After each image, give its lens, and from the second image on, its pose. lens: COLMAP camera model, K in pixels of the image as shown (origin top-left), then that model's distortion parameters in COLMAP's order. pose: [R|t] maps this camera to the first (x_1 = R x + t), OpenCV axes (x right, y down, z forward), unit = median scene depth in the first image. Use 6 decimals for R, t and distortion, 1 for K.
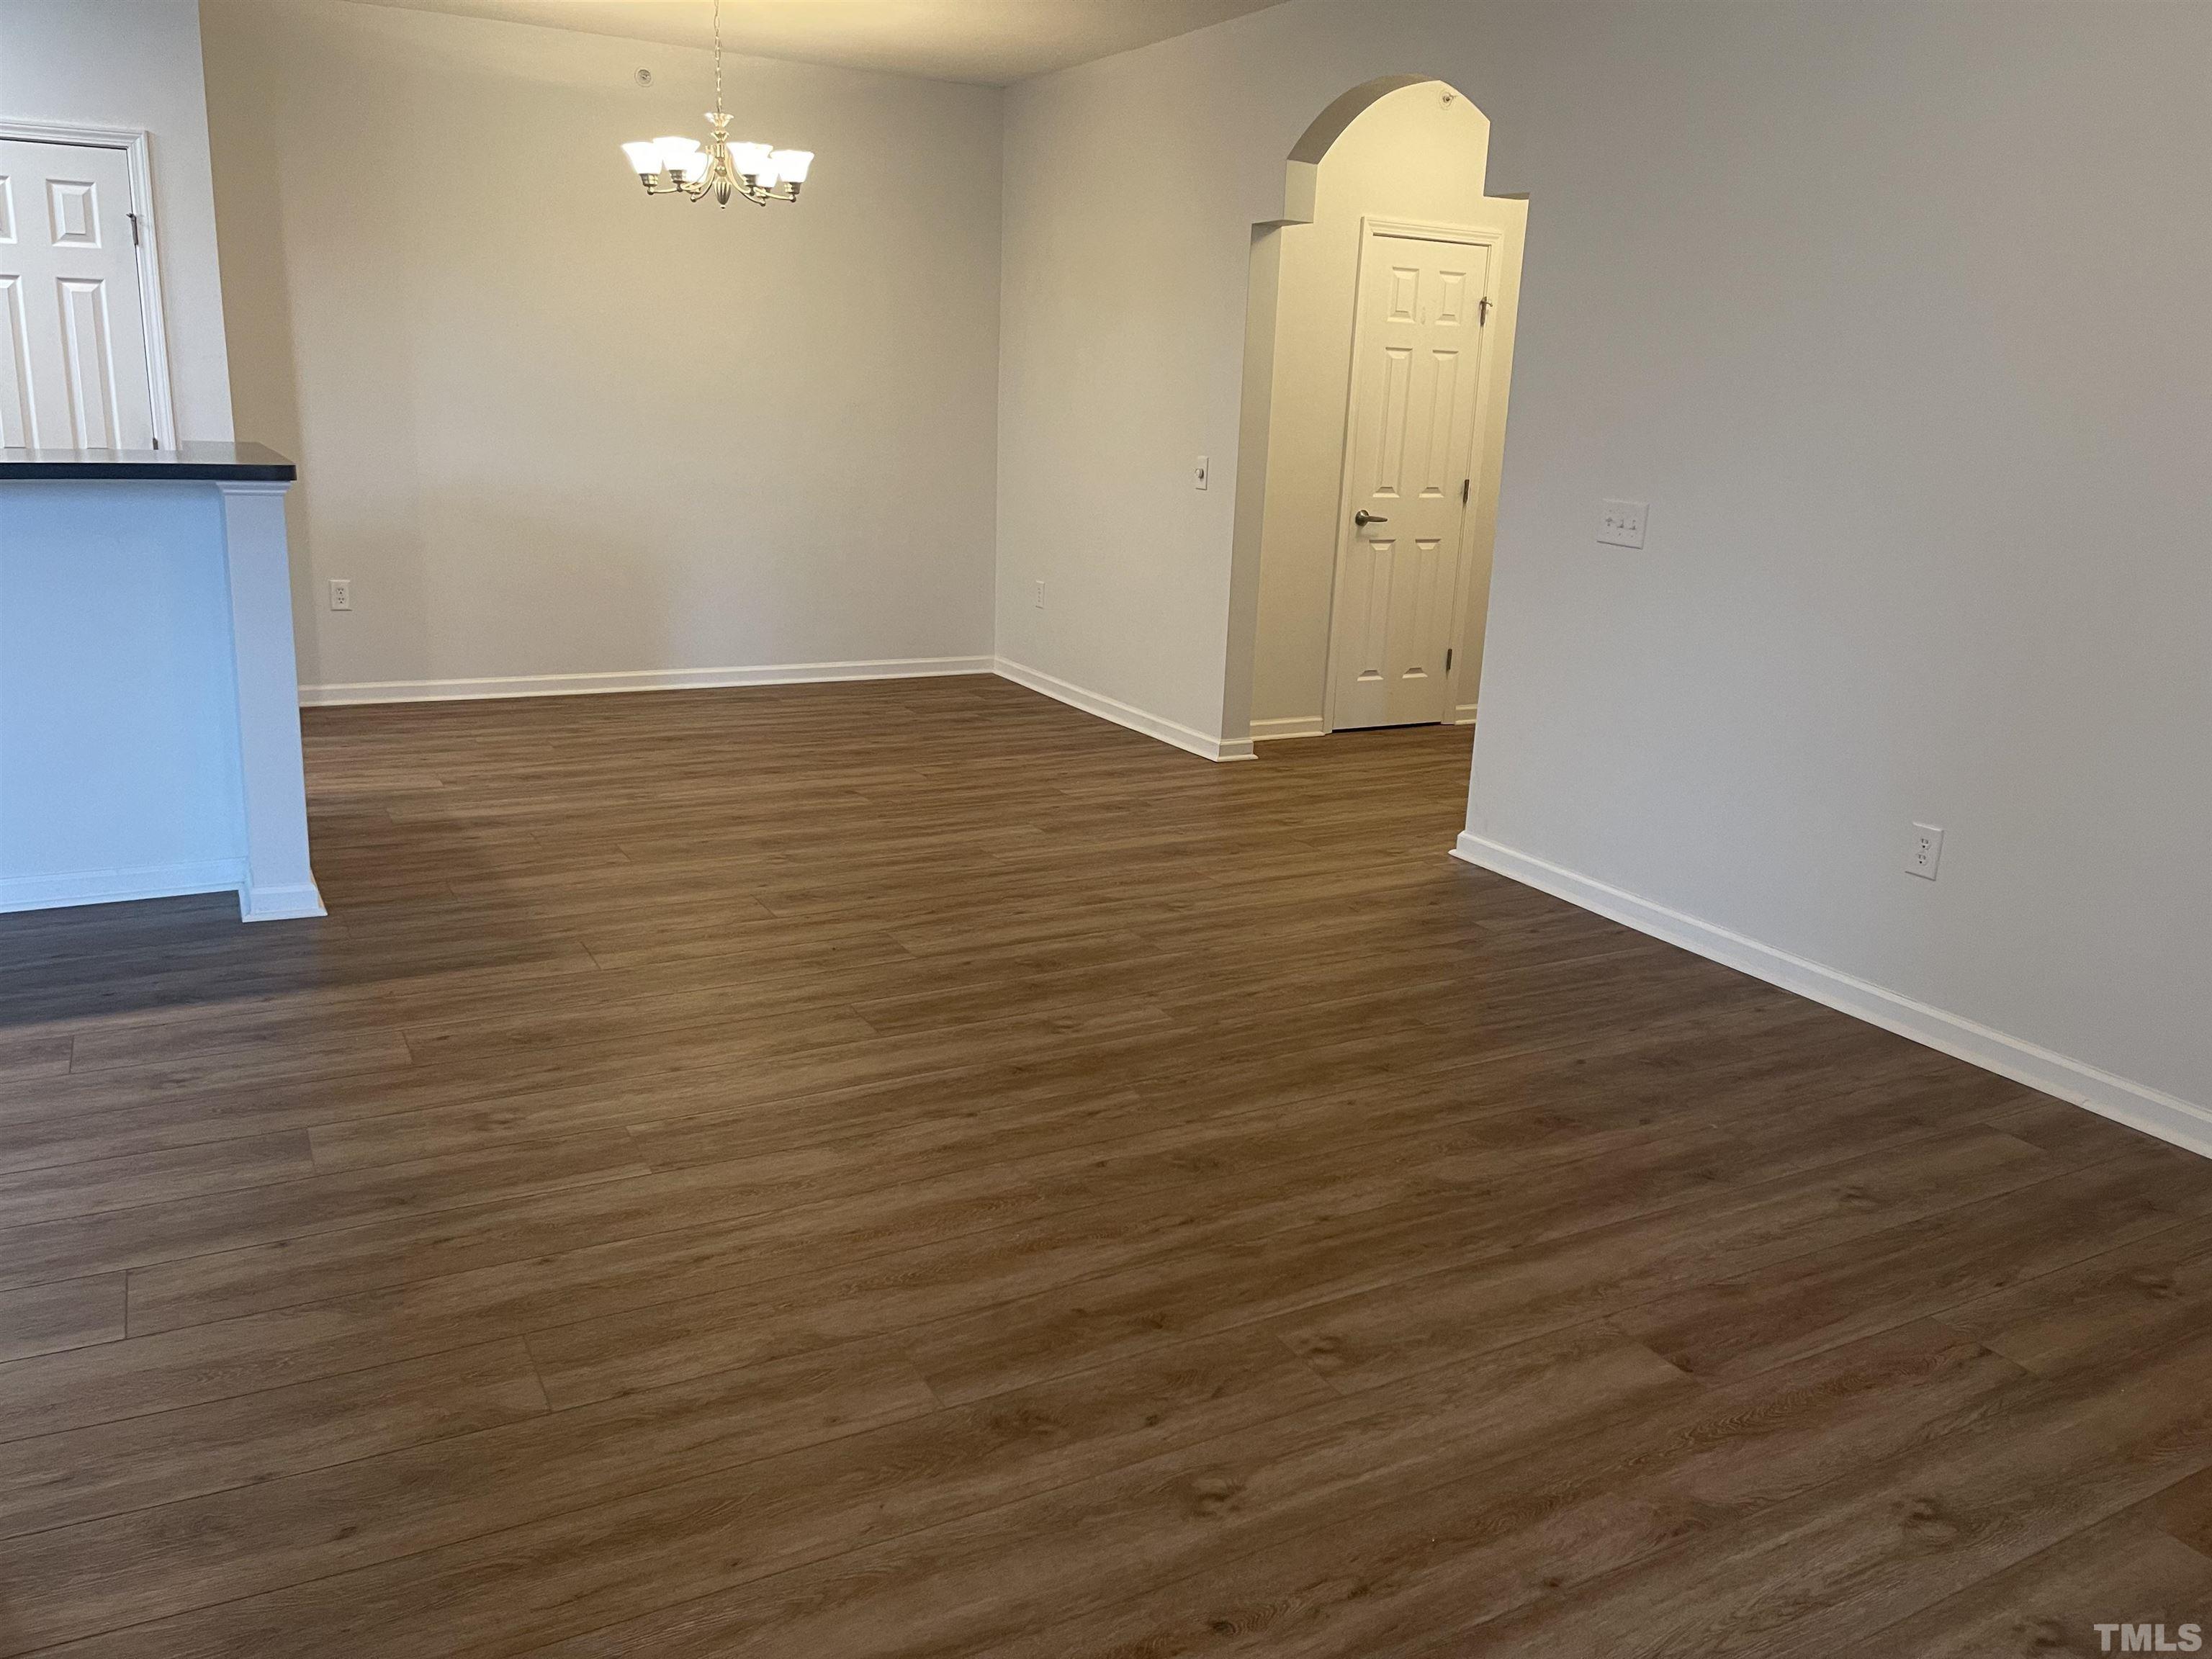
lens RADIAL K [[1679.0, 0, 1130.8], [0, 1679.0, 818.6], [0, 0, 1]] dist [0.096868, -0.126617]
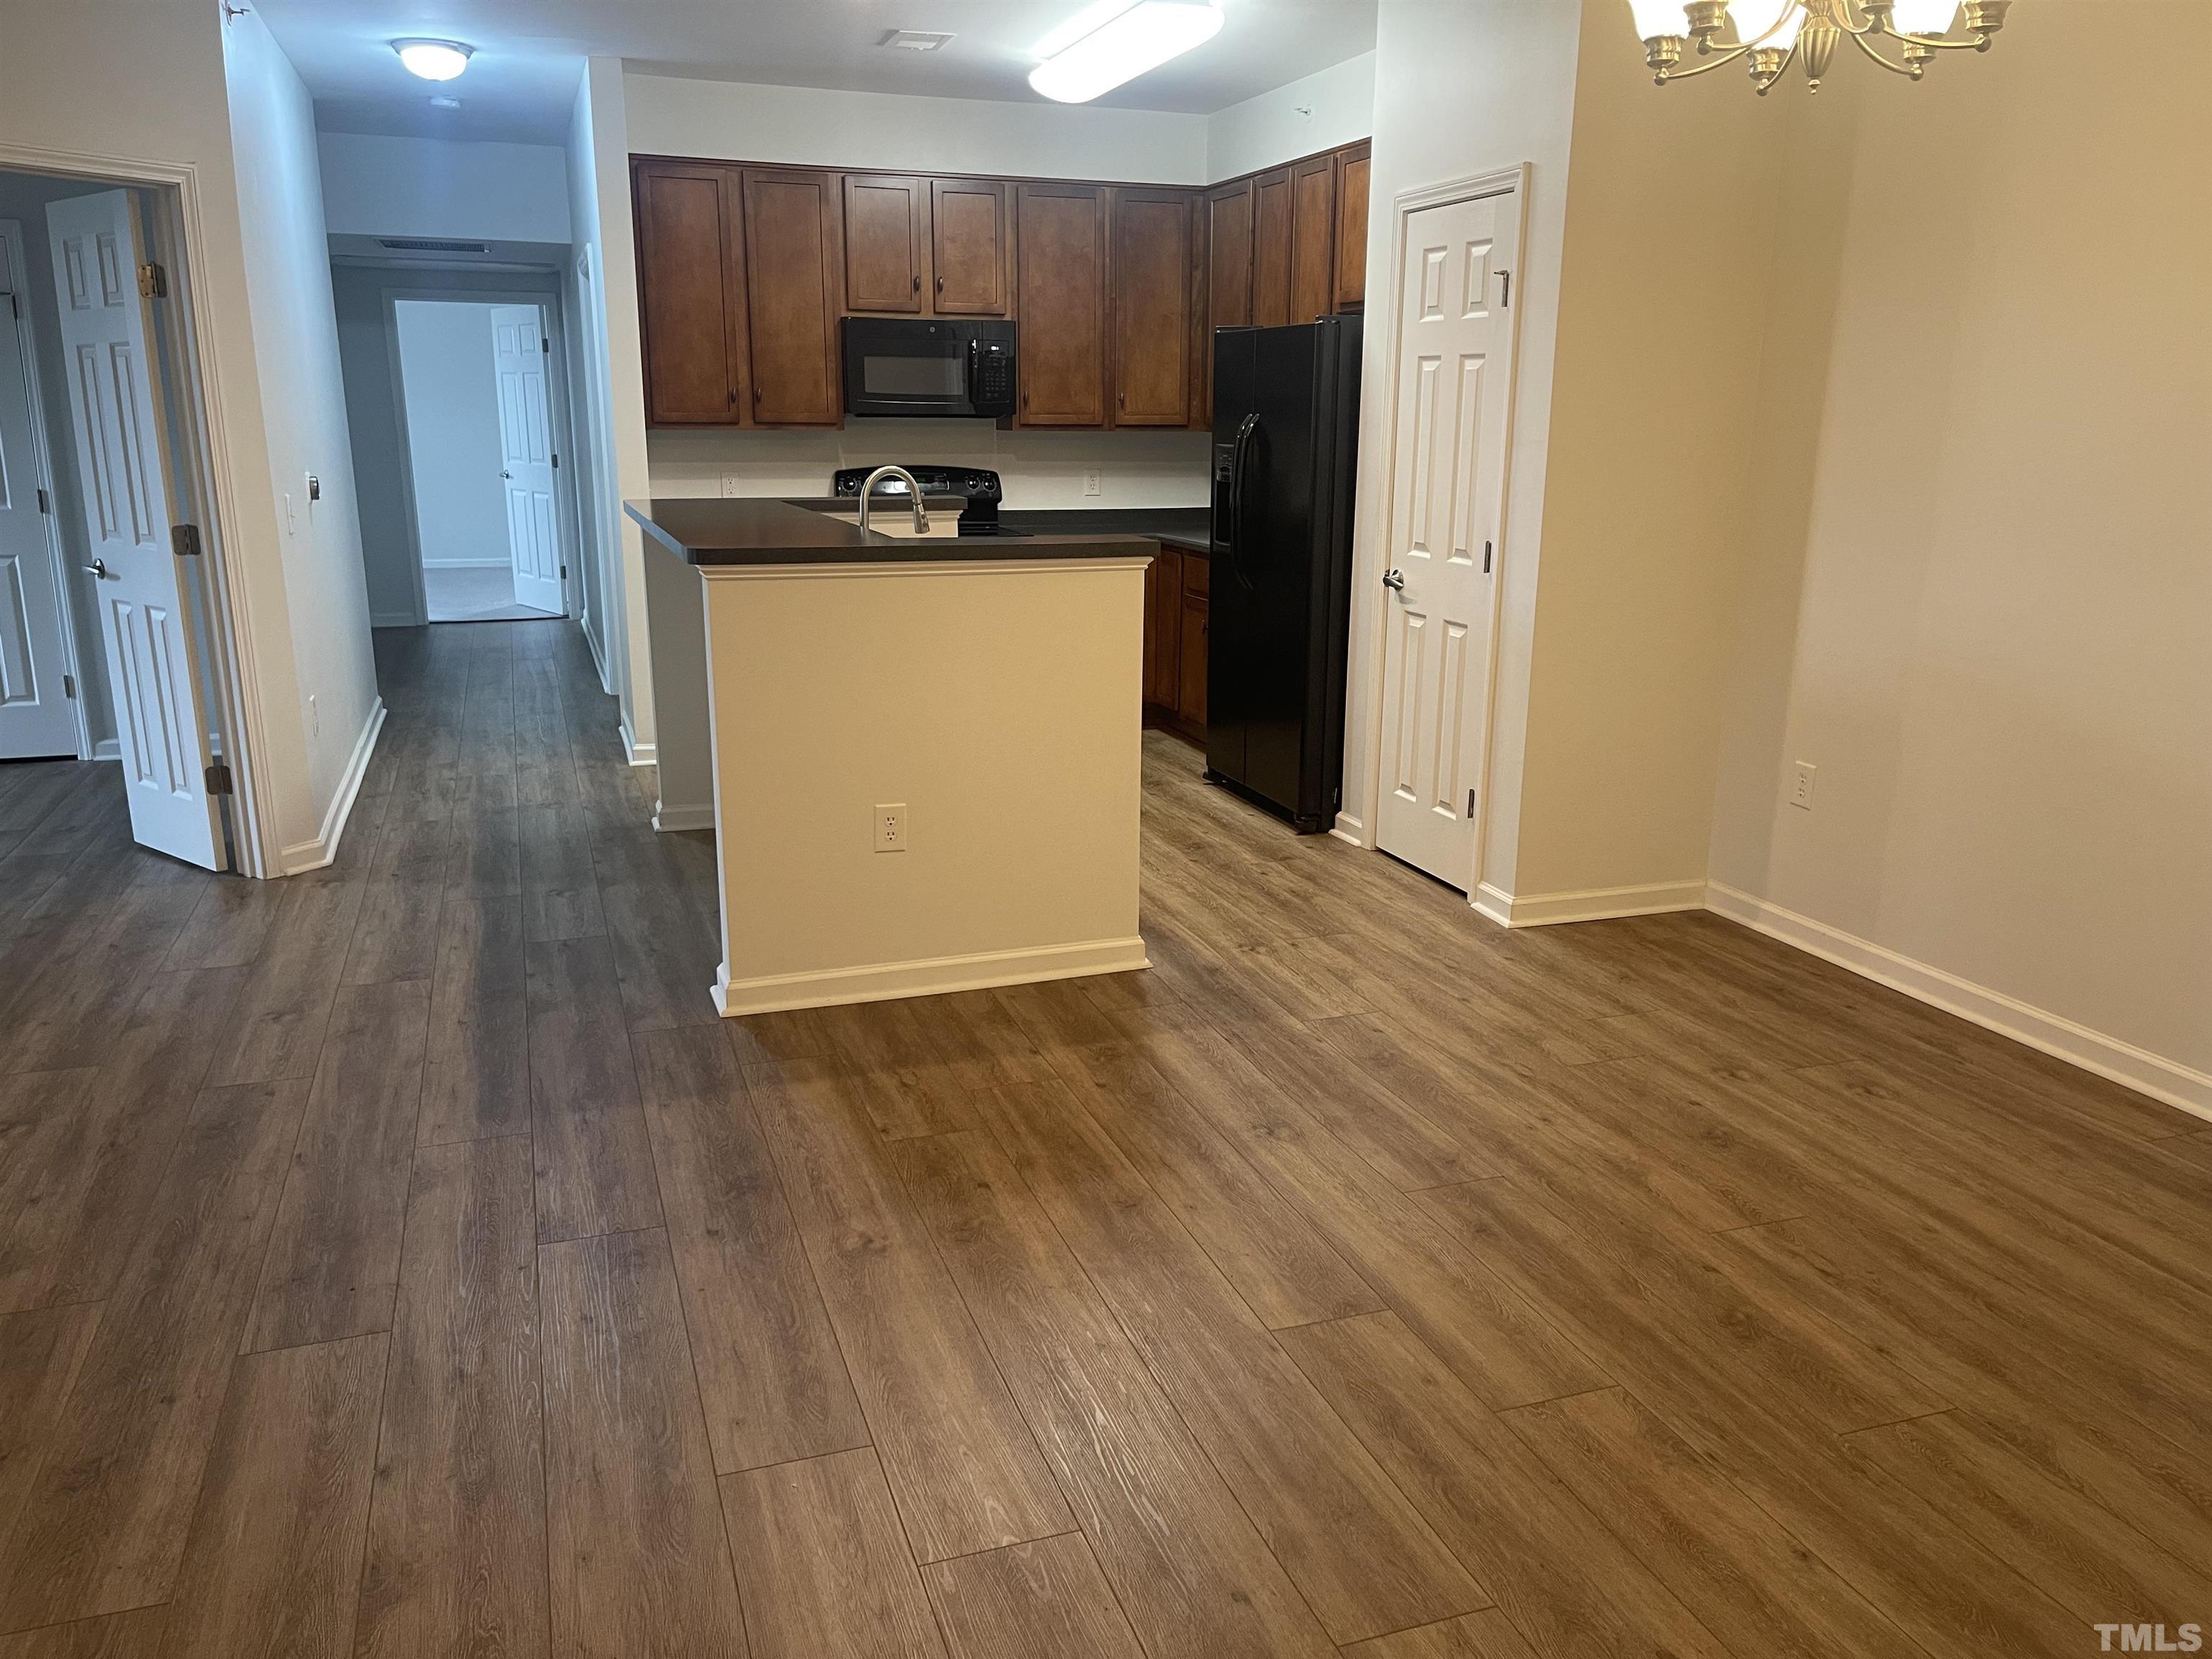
lens RADIAL K [[1666.2, 0, 1106.0], [0, 1666.2, 829.5], [0, 0, 1]] dist [0.054555, -0.048441]
pose [[-0.174320, 0.201877, -0.963773, 0.353274], [-0.256347, 0.935706, 0.242364, -0.309605], [0.950736, 0.289310, -0.111362, 1.227515]]
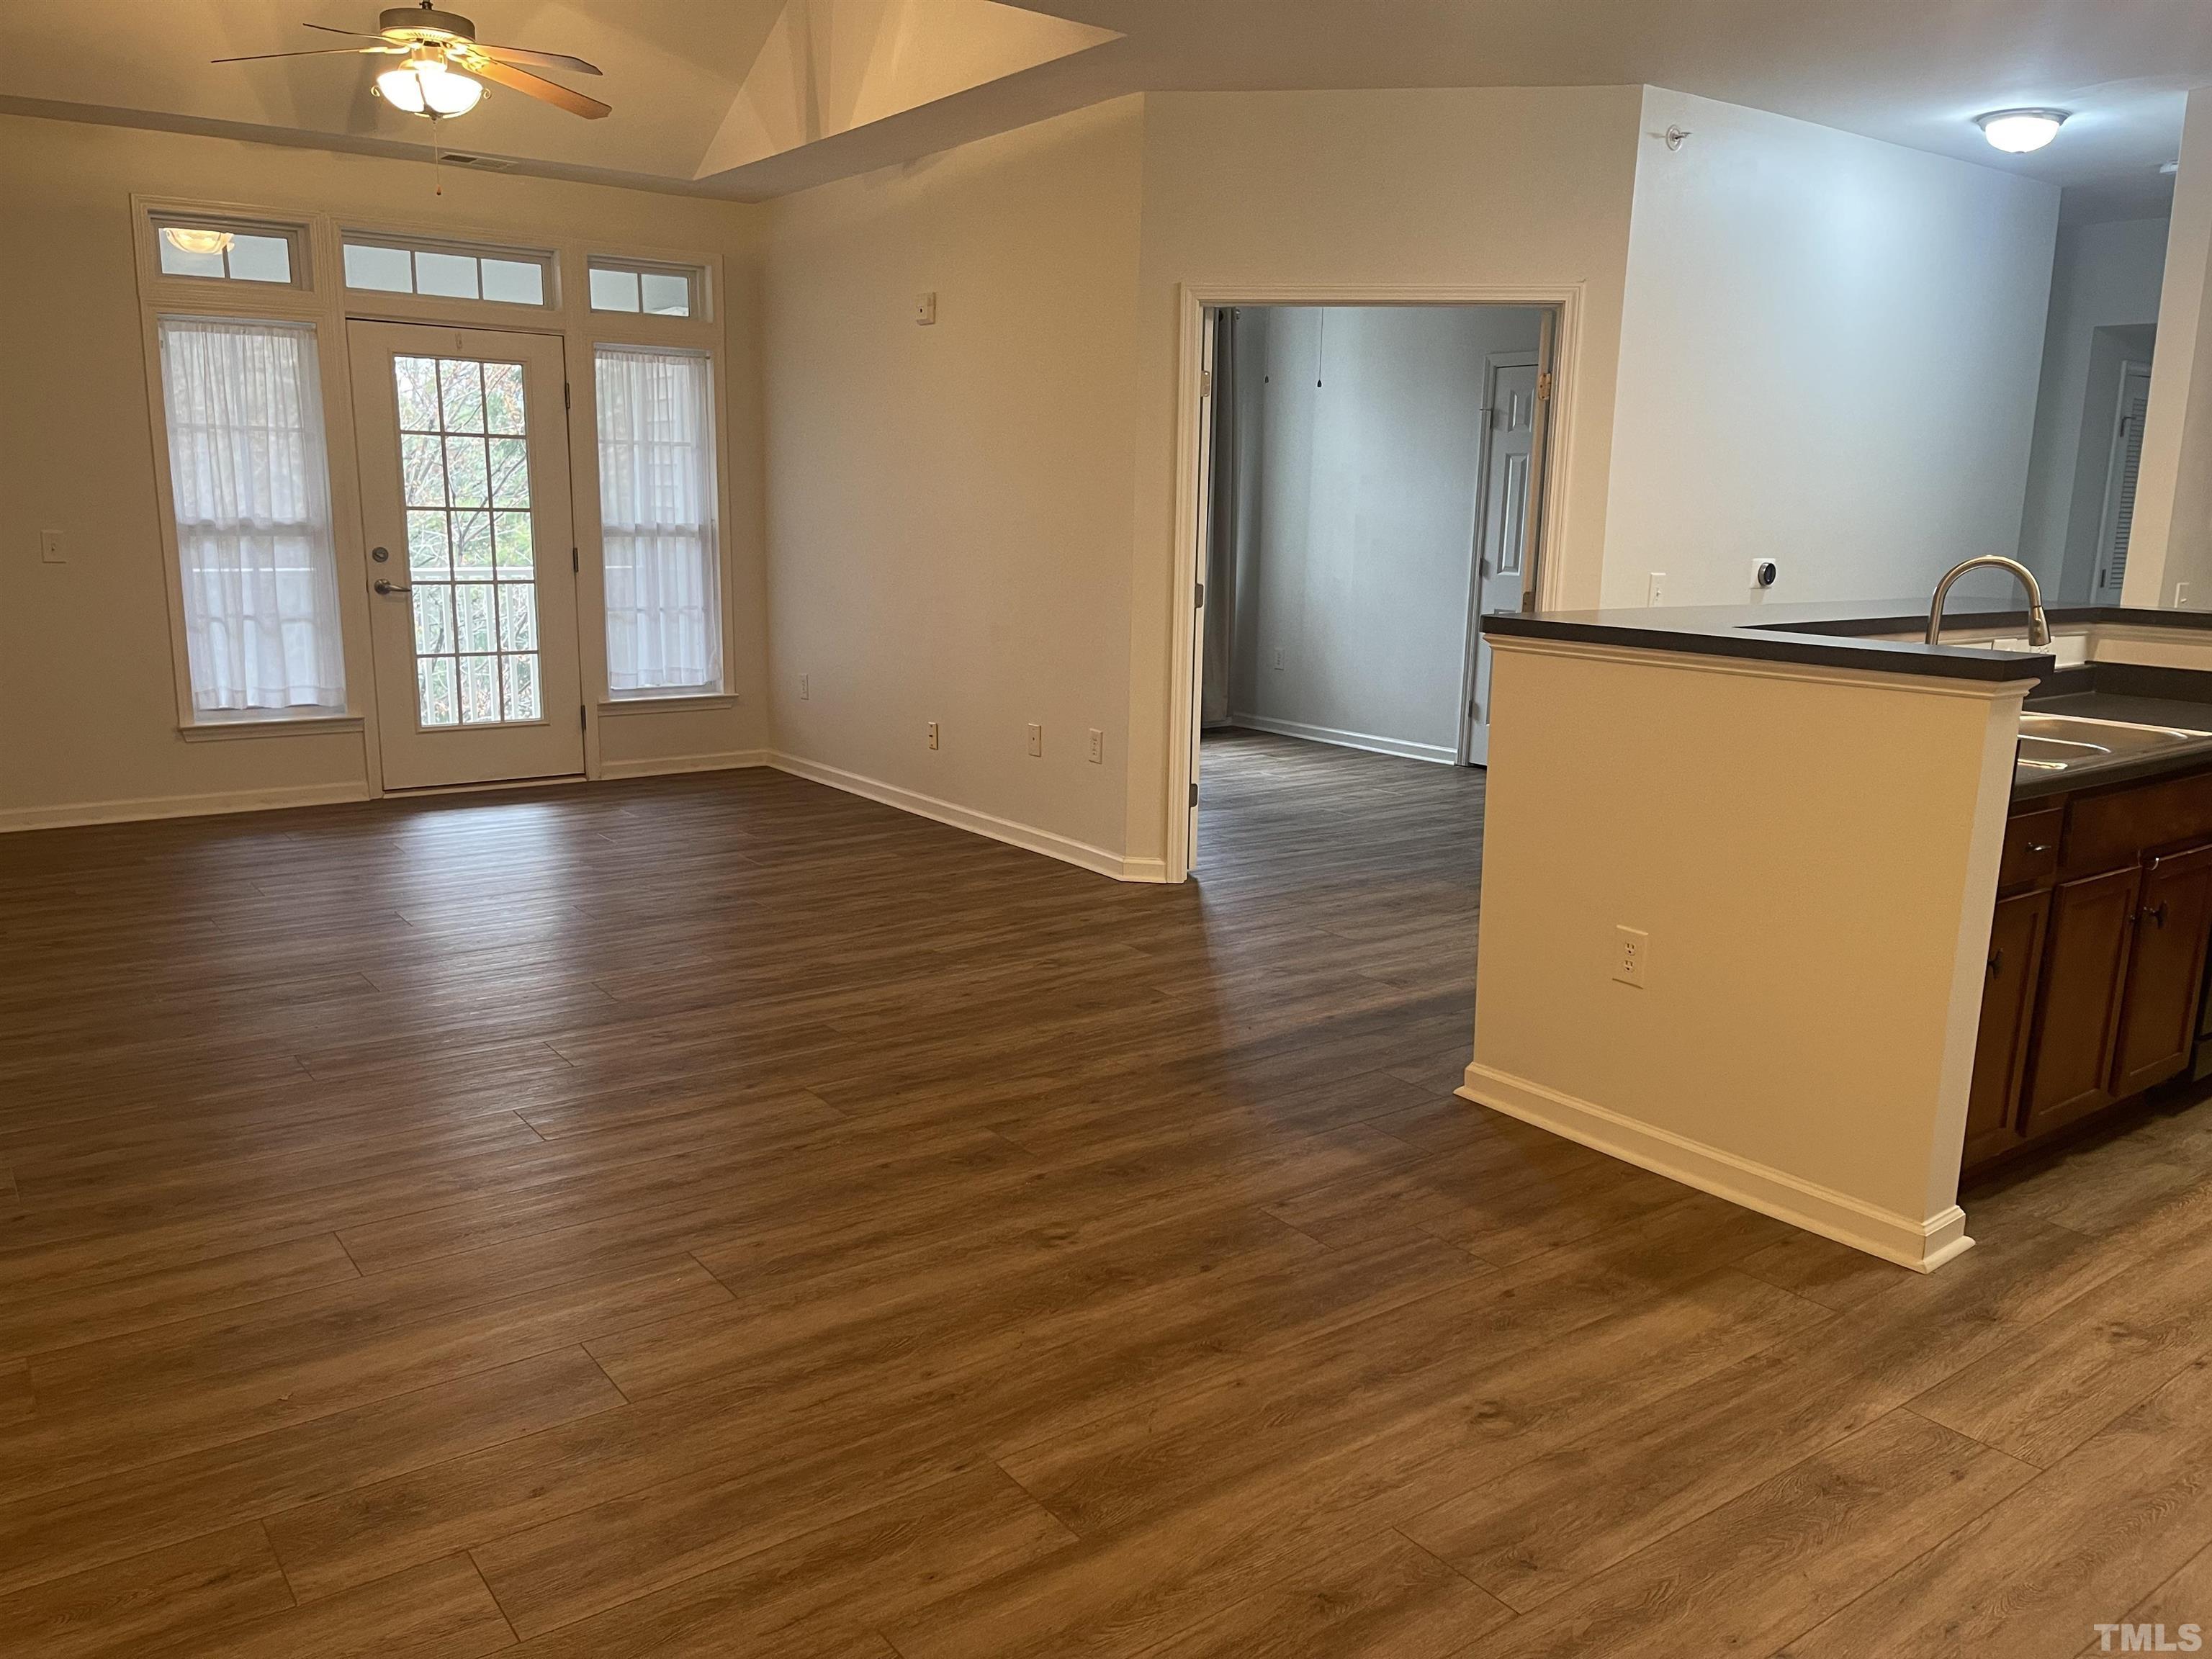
lens RADIAL K [[1666.2, 0, 1106.0], [0, 1666.2, 829.5], [0, 0, 1]] dist [0.054555, -0.048441]
pose [[-0.990480, -0.035181, -0.133087, -0.152996], [-0.089169, 0.900517, 0.425579, -0.424969], [0.104875, 0.433395, -0.895081, 1.663532]]
